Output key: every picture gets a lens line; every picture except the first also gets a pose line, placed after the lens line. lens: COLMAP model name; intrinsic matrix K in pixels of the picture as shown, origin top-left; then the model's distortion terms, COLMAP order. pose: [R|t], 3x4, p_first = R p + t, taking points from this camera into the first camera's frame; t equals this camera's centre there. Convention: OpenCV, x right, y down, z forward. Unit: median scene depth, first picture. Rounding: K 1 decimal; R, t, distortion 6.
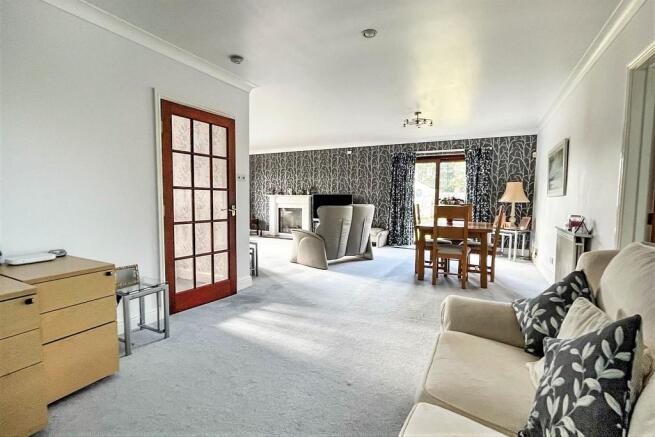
lens RADIAL K [[308.6, 0, 323.3], [0, 308.6, 217.5], [0, 0, 1]] dist [0.001725, 0.000486]
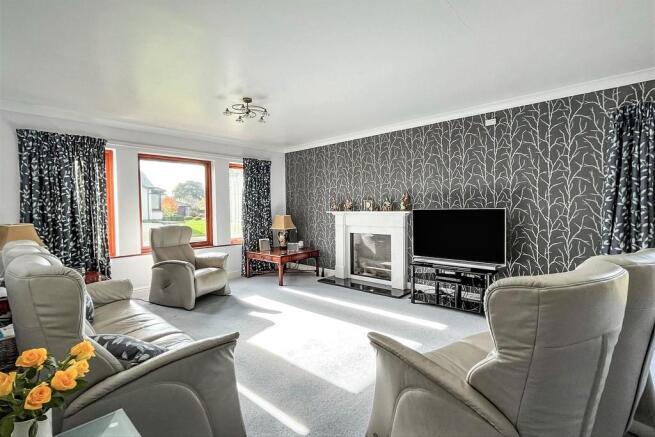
lens RADIAL K [[308.6, 0, 324.1], [0, 308.6, 214.7], [0, 0, 1]] dist [0.001725, 0.000486]
pose [[0.963213, -0.004443, -0.268704, -0.034837], [-0.013156, 0.997885, -0.063660, -0.029727], [0.268418, 0.064853, 0.961117, 0.438137]]
